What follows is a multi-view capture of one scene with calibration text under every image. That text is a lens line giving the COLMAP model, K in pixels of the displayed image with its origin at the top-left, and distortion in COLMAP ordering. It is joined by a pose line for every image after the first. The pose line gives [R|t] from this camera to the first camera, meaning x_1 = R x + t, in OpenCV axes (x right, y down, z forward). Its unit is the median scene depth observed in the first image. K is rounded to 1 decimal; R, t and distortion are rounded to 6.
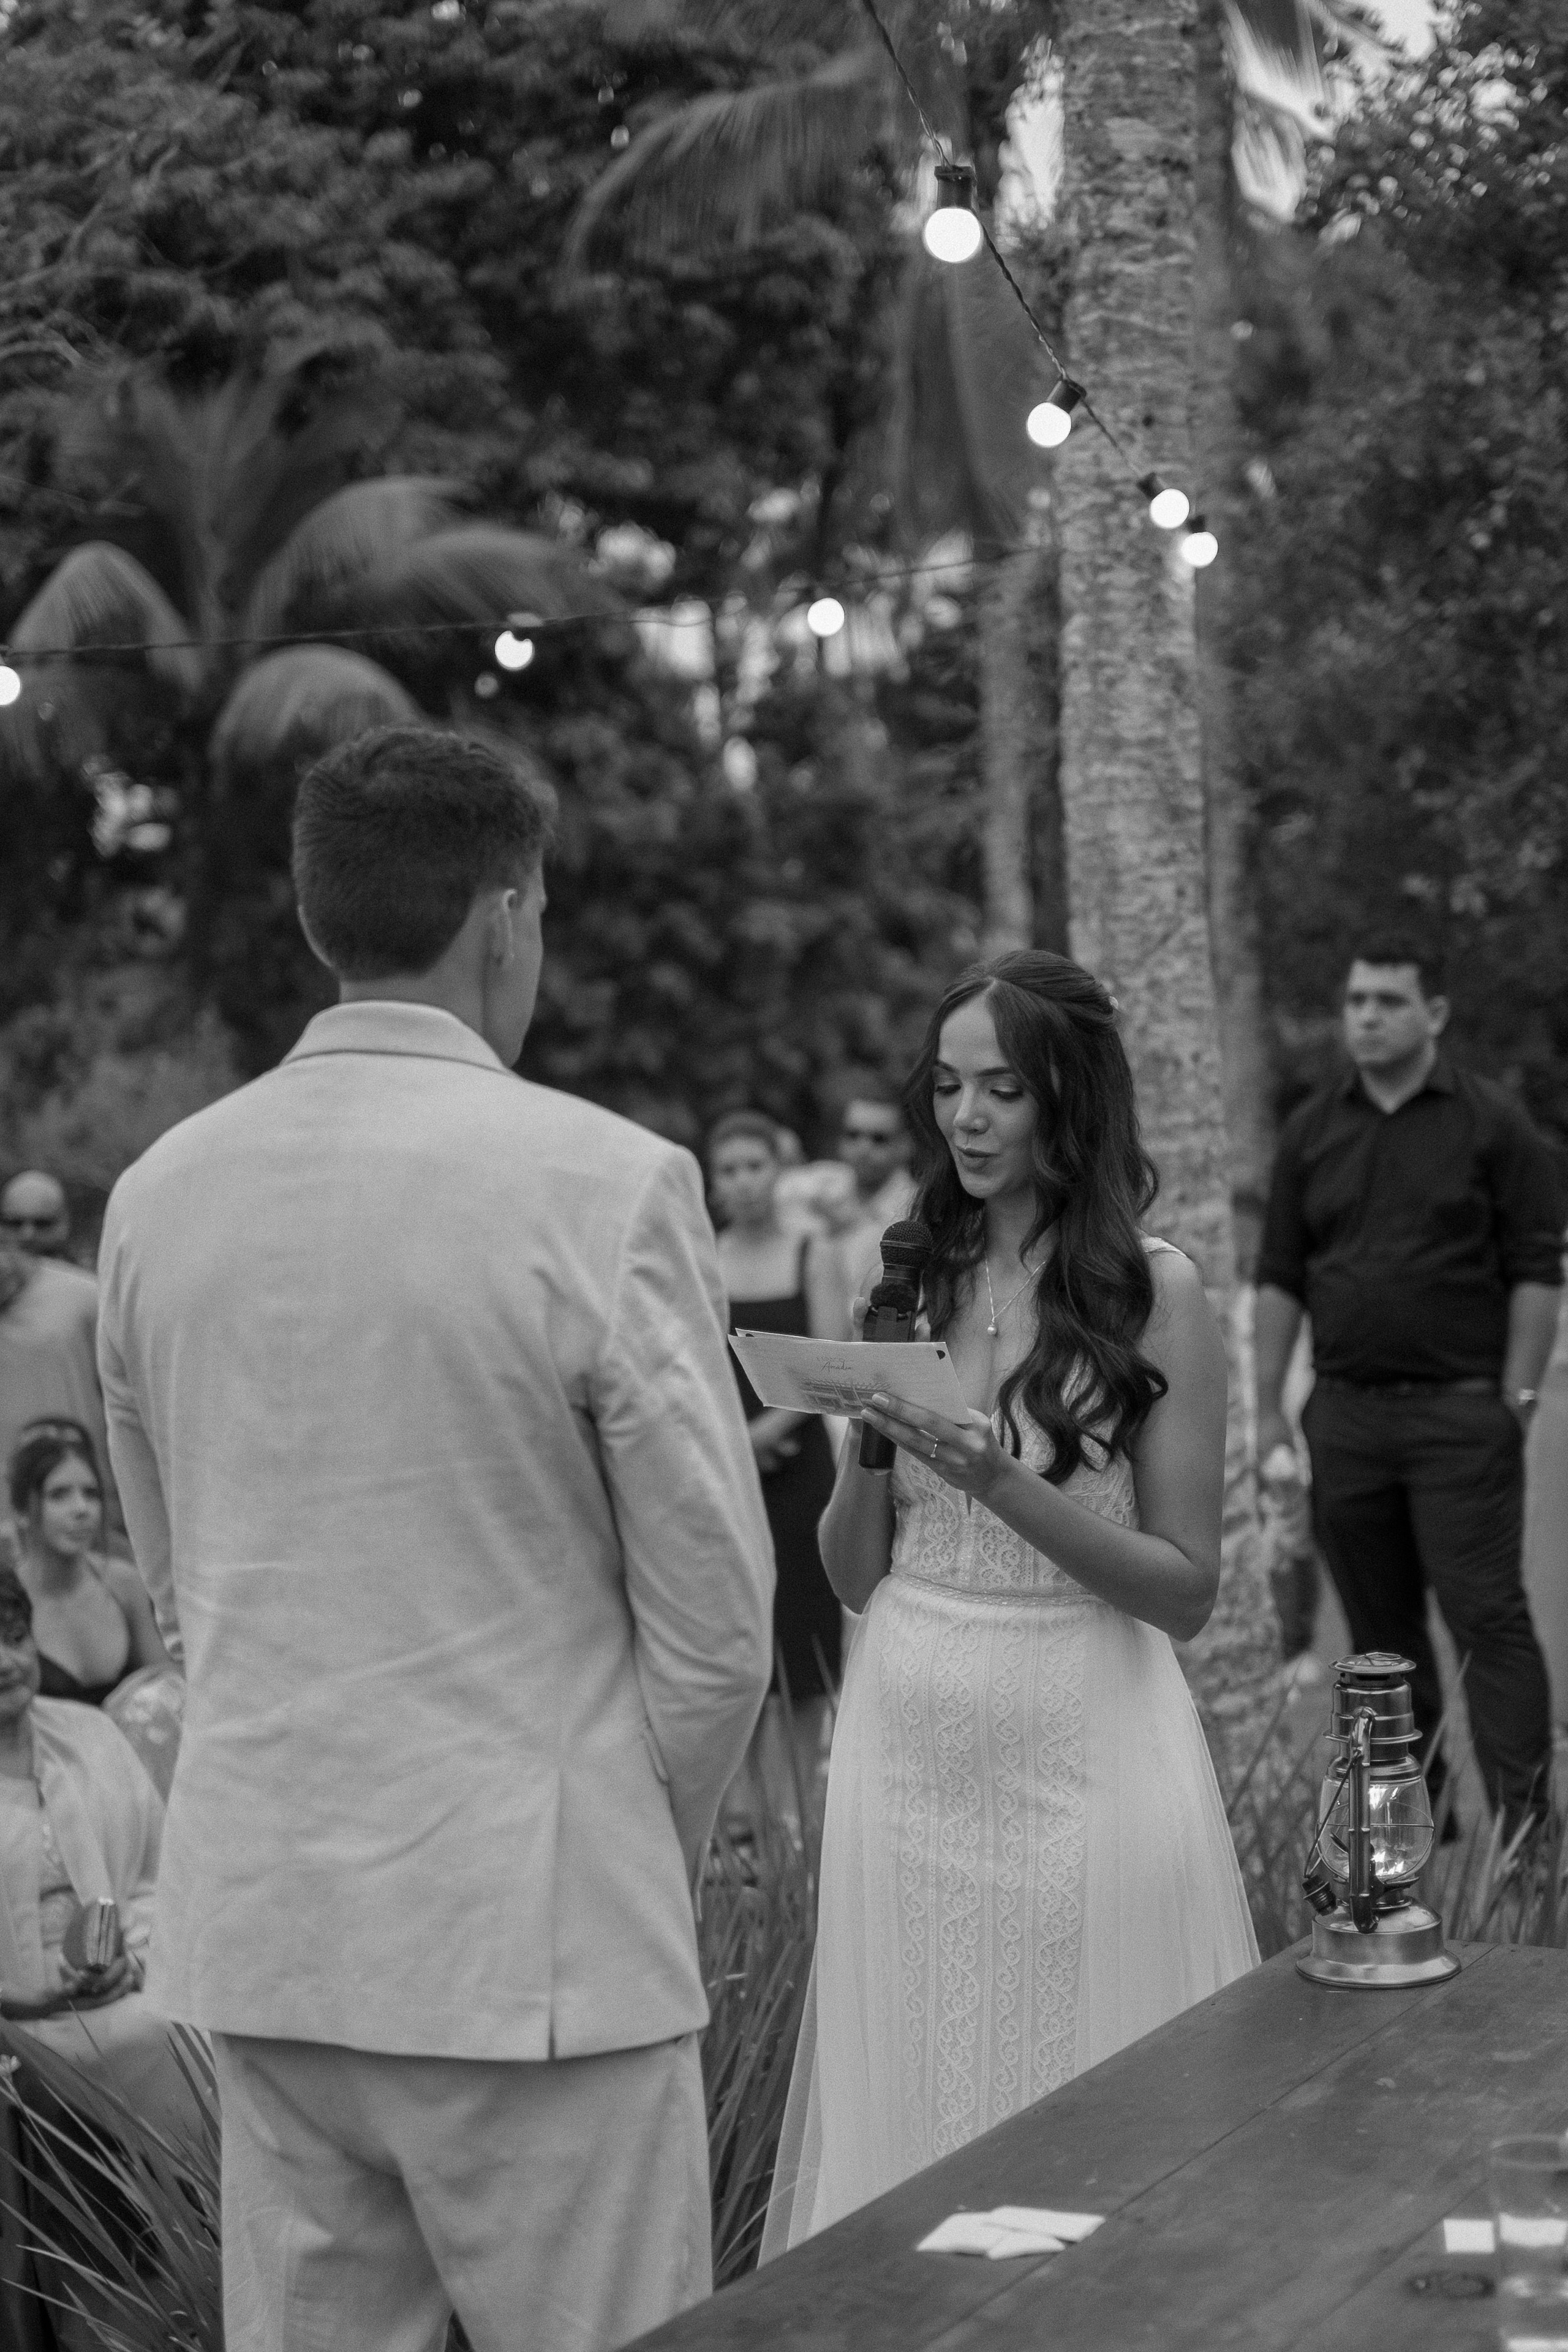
lens RADIAL K [[3664.8, 0, 708.8], [0, 3664.8, 1324.3], [0, 0, 1]] dist [-0.023042, 0.000000]
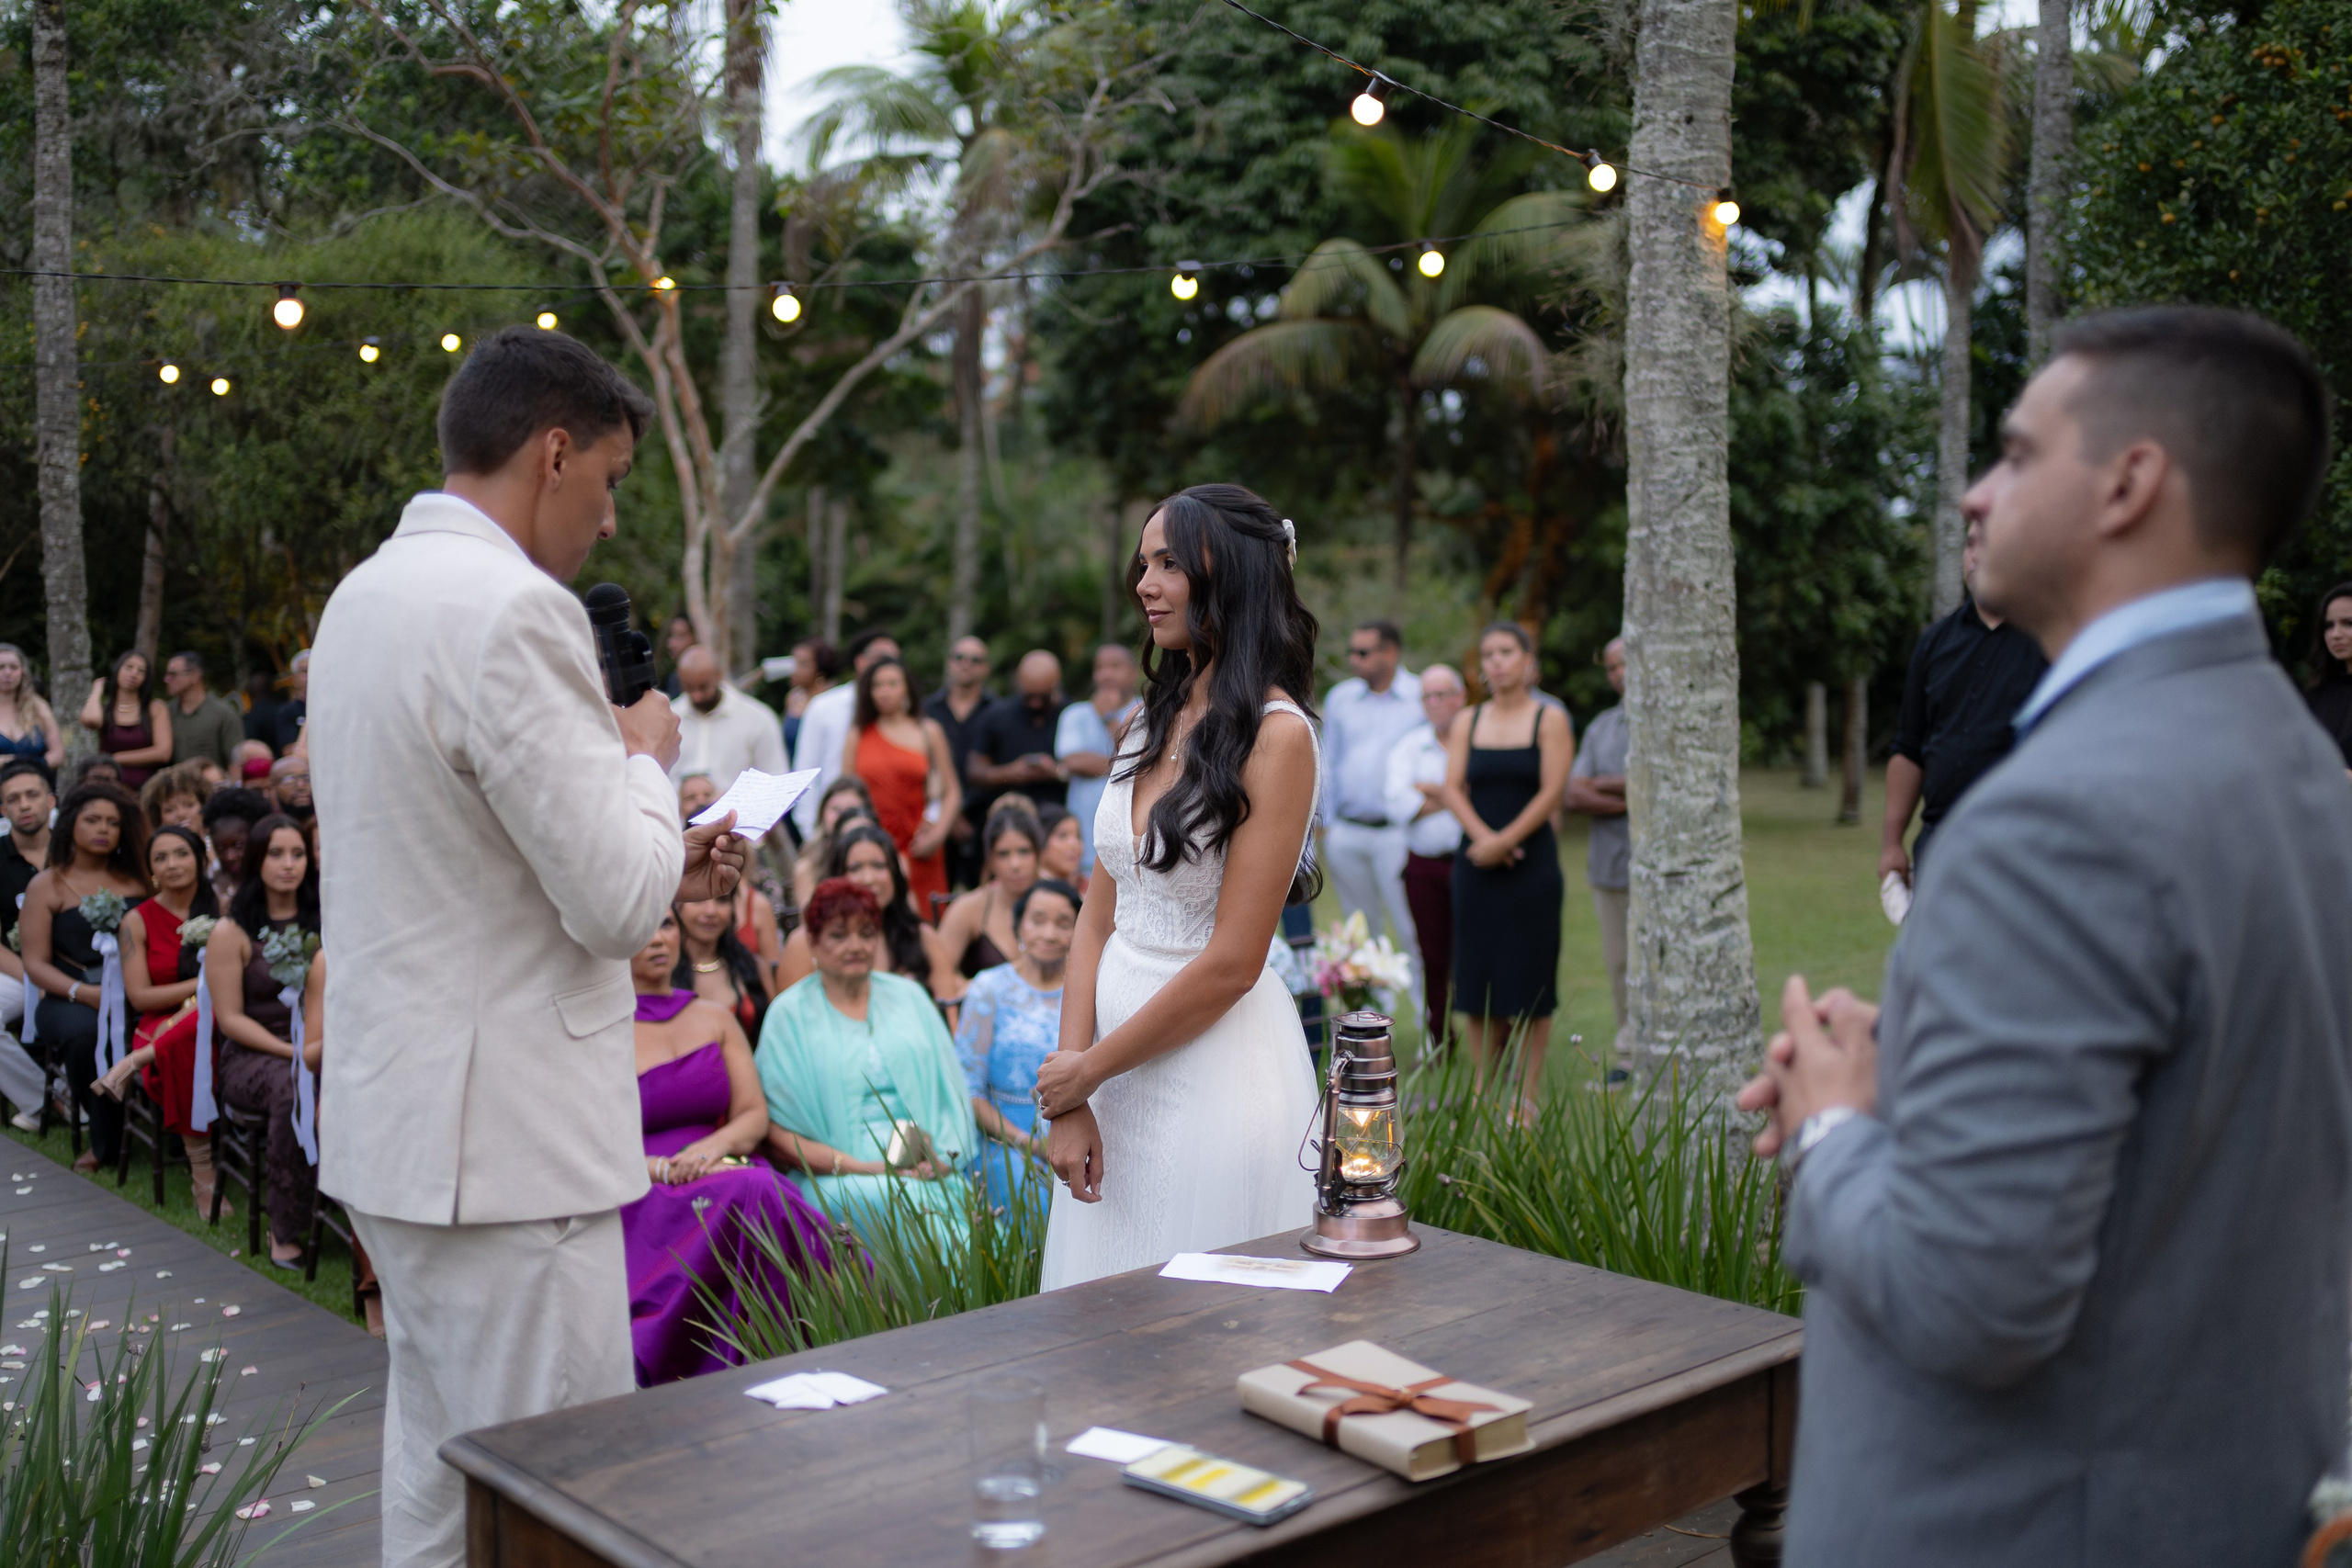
lens RADIAL K [[2347.1, 0, 1060.9], [0, 2347.1, 831.4], [0, 0, 1]] dist [-0.012205, 0.000000]
pose [[0.943664, 0.069796, -0.323461, 0.192110], [-0.058705, 0.997308, 0.043932, -0.004435], [0.325656, -0.022469, 0.945221, 0.080333]]
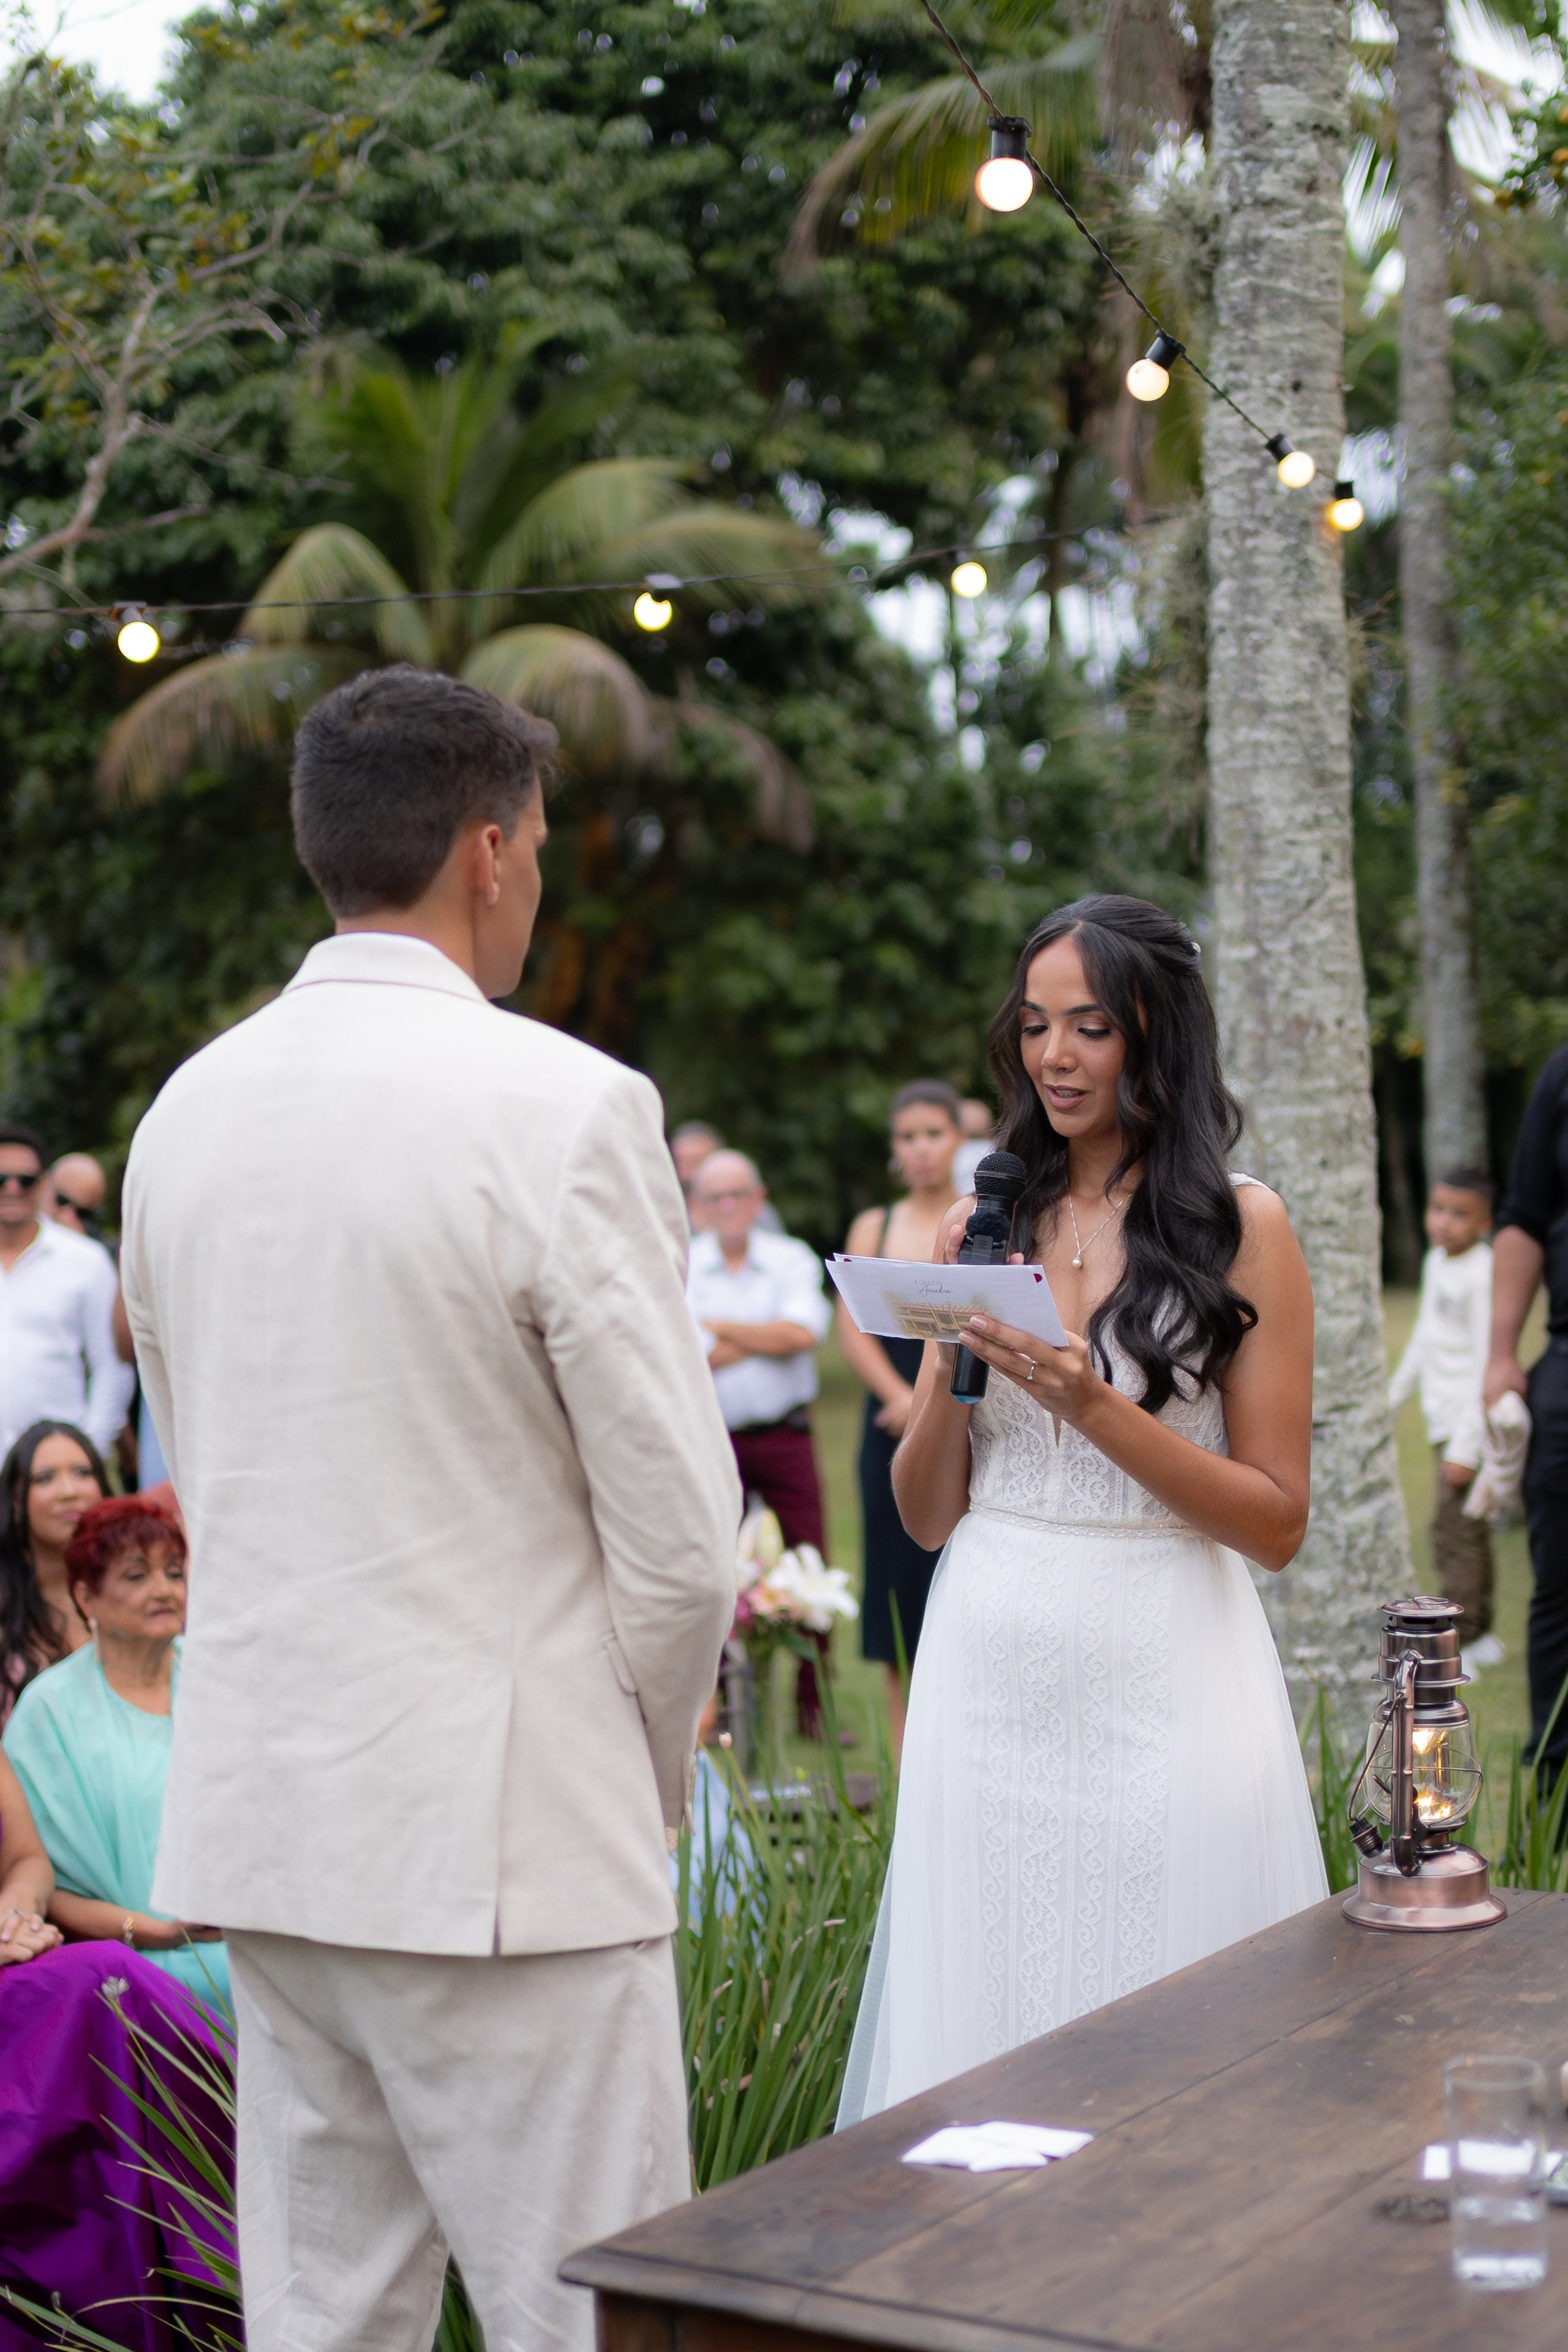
lens RADIAL K [[3664.8, 0, 693.7], [0, 3664.8, 1270.2], [0, 0, 1]] dist [-0.023042, 0.000000]
pose [[0.997334, 0.013877, -0.071642, 0.029247], [-0.014667, 0.999837, -0.010511, 0.007631], [0.071484, 0.011533, 0.997375, -0.007343]]
